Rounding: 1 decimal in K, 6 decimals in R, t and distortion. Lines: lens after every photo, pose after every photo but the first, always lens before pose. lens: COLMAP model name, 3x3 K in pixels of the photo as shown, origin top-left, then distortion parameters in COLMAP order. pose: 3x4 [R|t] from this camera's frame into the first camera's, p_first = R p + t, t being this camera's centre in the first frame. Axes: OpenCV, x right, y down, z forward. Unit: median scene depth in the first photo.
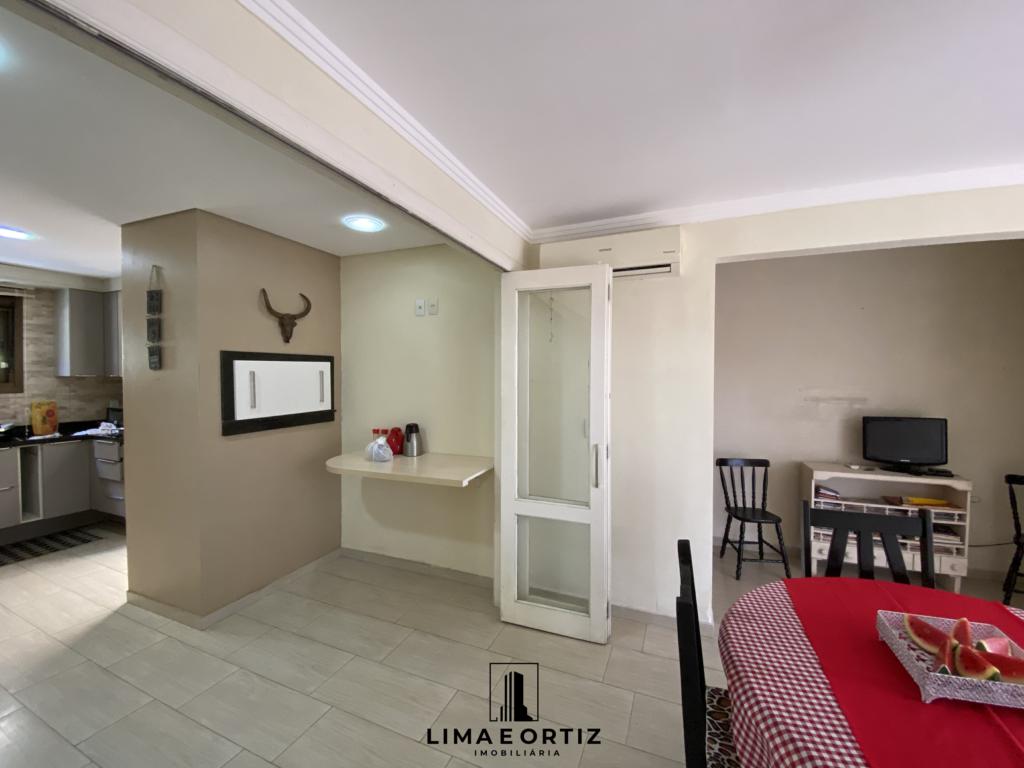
lens RADIAL K [[414.4, 0, 509.9], [0, 414.4, 383.3], [0, 0, 1]] dist [0.002037, -0.012596]
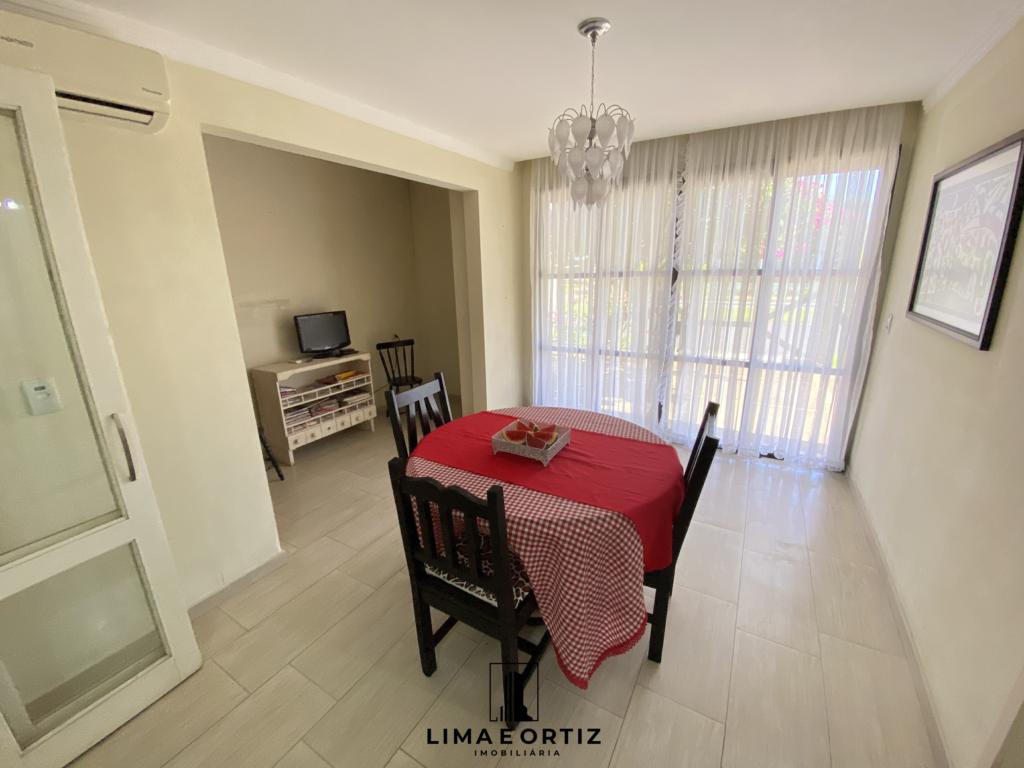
lens RADIAL K [[414.4, 0, 509.9], [0, 414.4, 383.3], [0, 0, 1]] dist [0.002037, -0.012596]
pose [[0.128598, -0.267464, 0.954948, -0.211873], [0.036277, 0.963568, 0.264993, -0.023235], [-0.991033, 0.000565, 0.133615, 0.288383]]
